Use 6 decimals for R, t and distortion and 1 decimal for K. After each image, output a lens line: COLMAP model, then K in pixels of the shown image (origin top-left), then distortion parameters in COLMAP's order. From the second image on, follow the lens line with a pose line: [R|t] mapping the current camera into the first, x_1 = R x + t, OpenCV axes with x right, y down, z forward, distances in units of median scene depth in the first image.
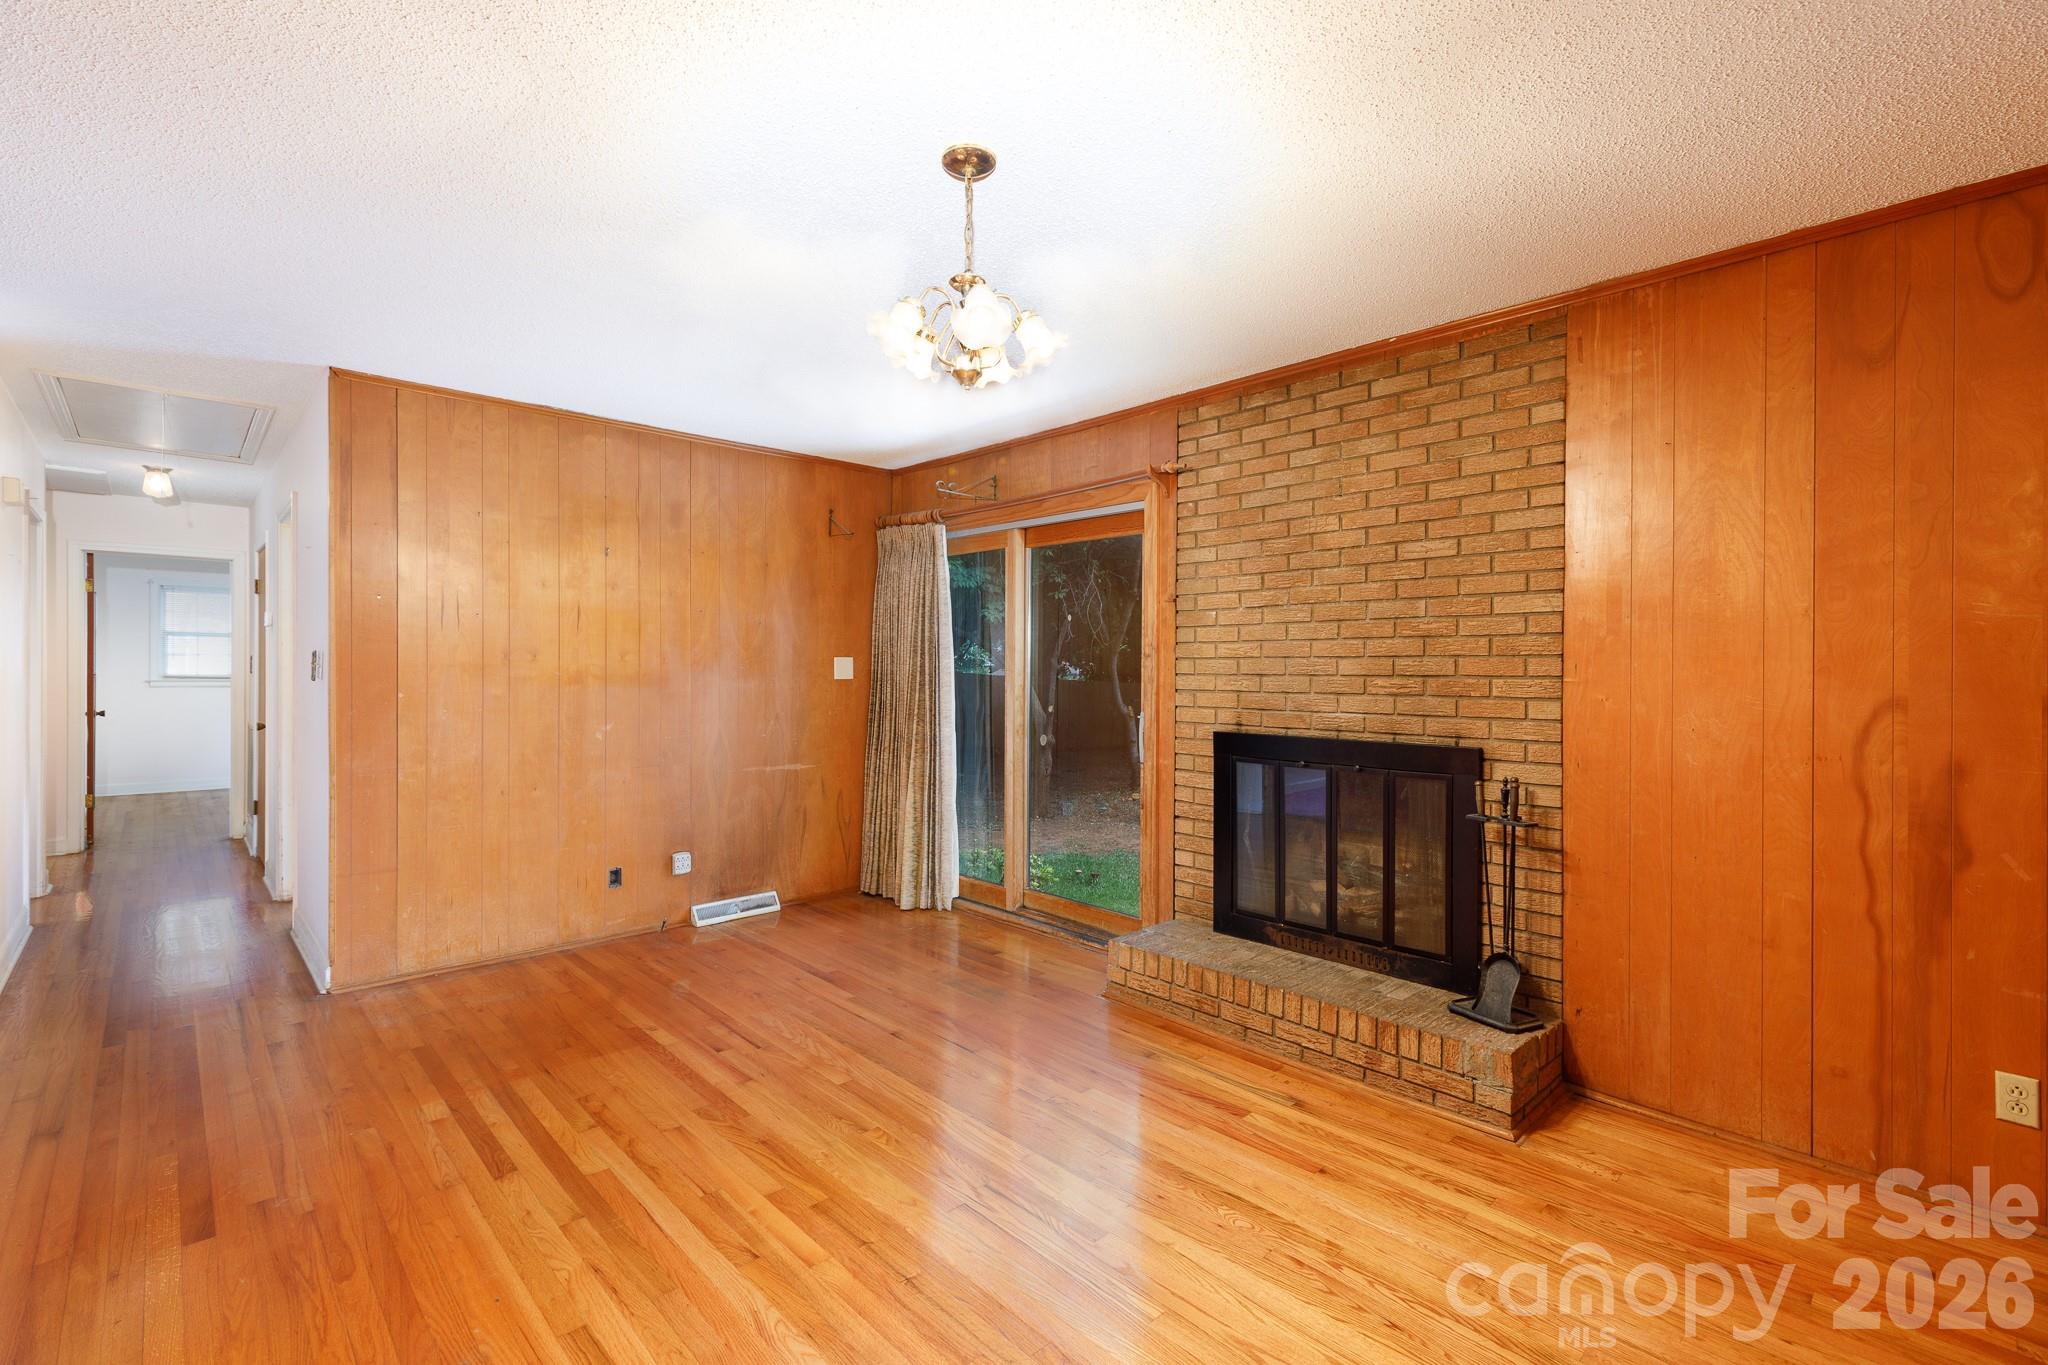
lens RADIAL K [[911.6, 0, 1024.7], [0, 911.6, 674.1], [0, 0, 1]] dist [0.001203, -0.000516]
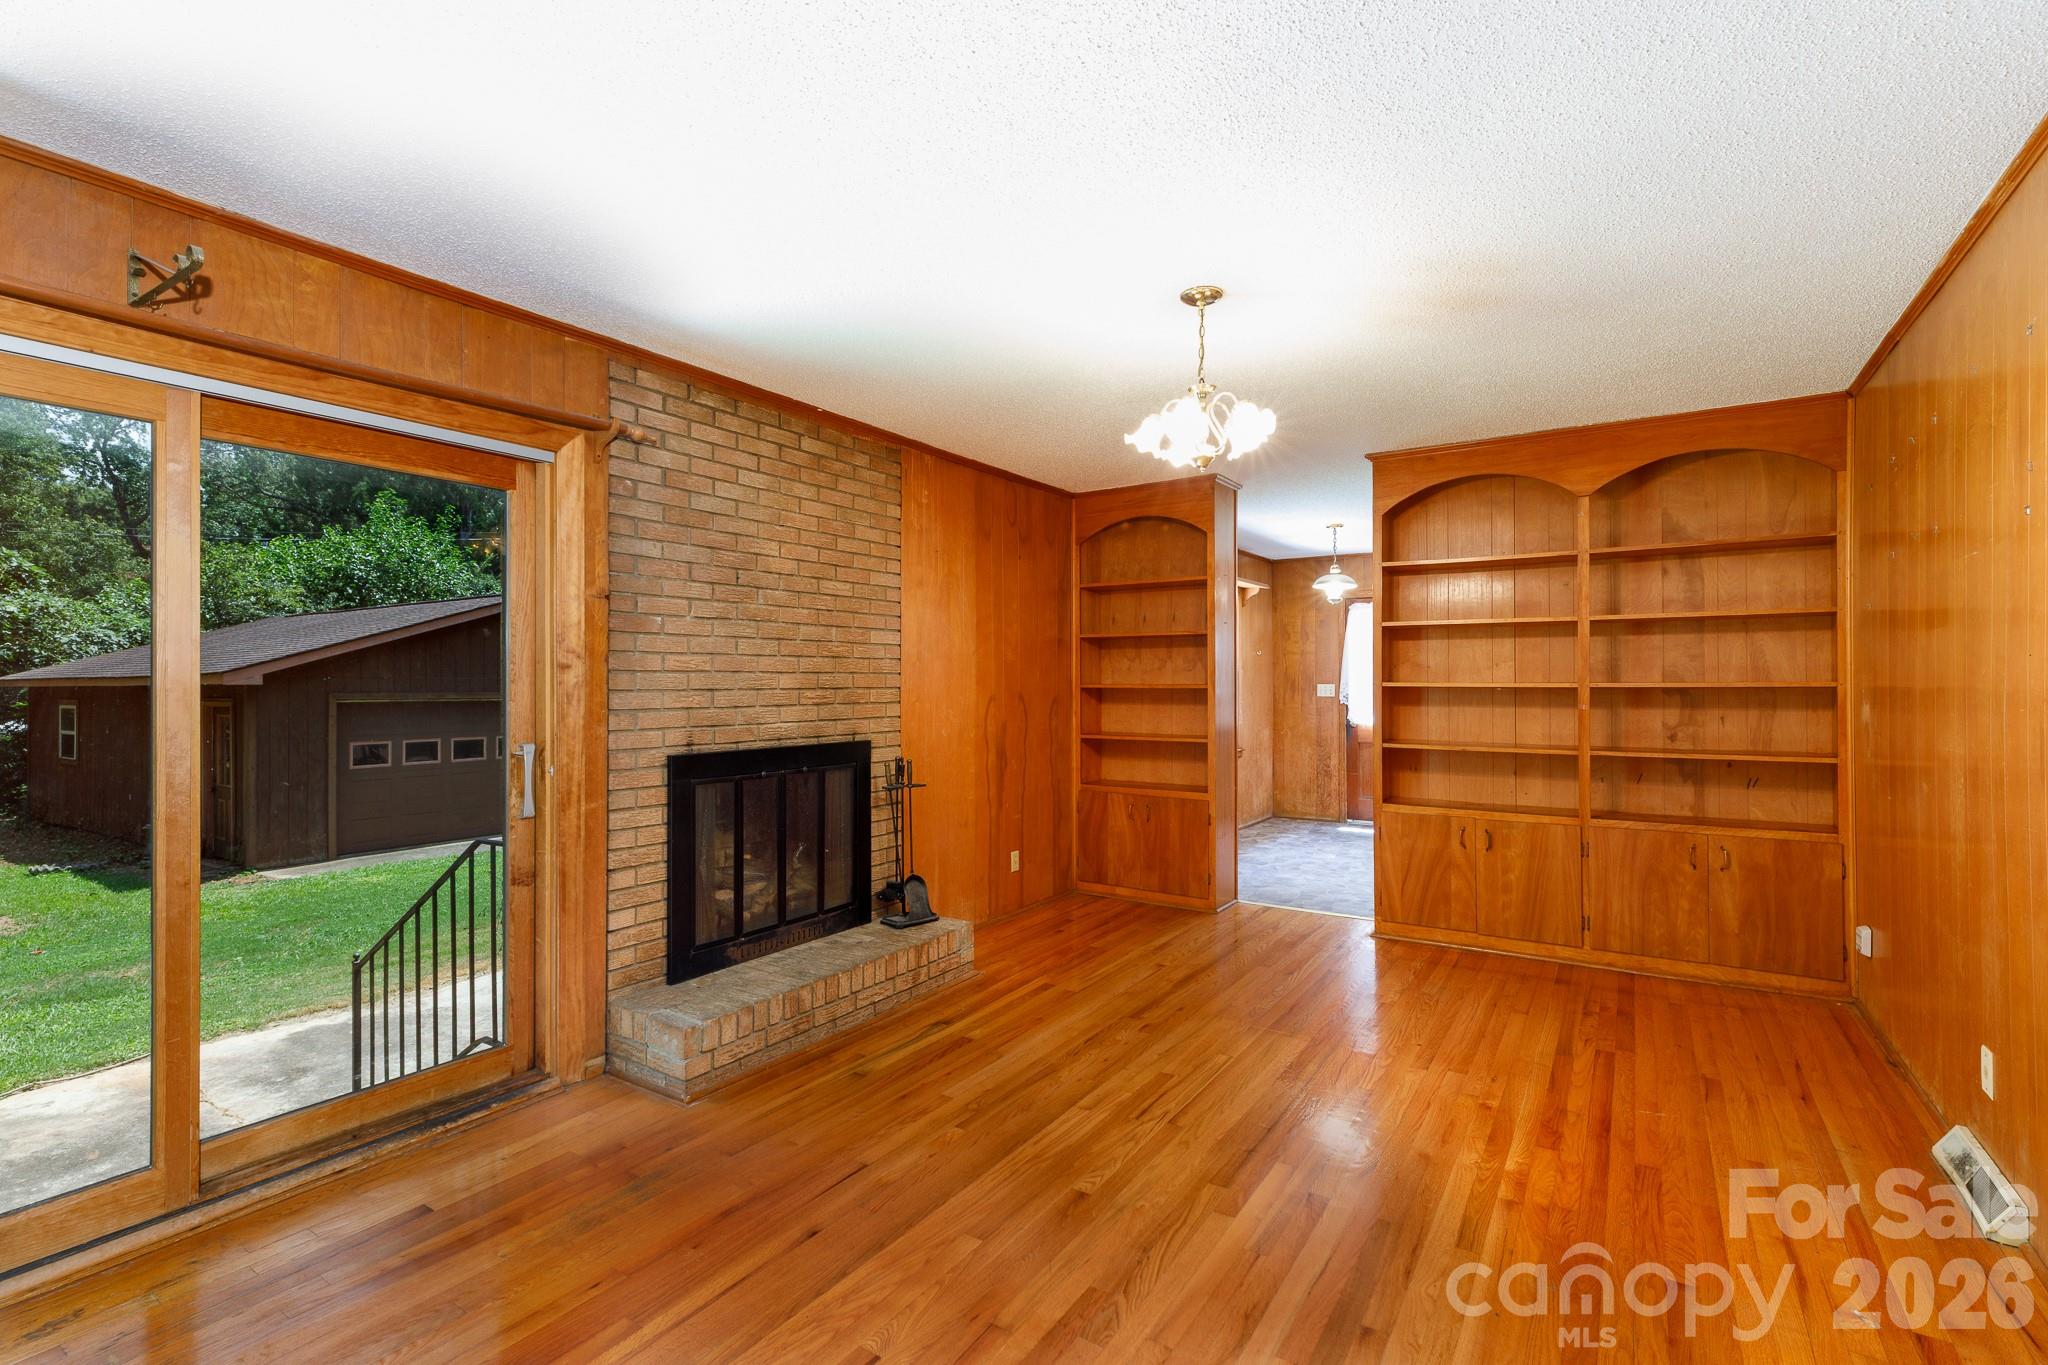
lens RADIAL K [[905.5, 0, 1038.9], [0, 905.5, 678.1], [0, 0, 1]] dist [0.001569, 0.000142]
pose [[-0.231409, -0.002379, 0.972854, -0.751963], [0.003104, 0.999990, 0.003184, -0.013316], [-0.972852, 0.003756, -0.231399, 0.902618]]
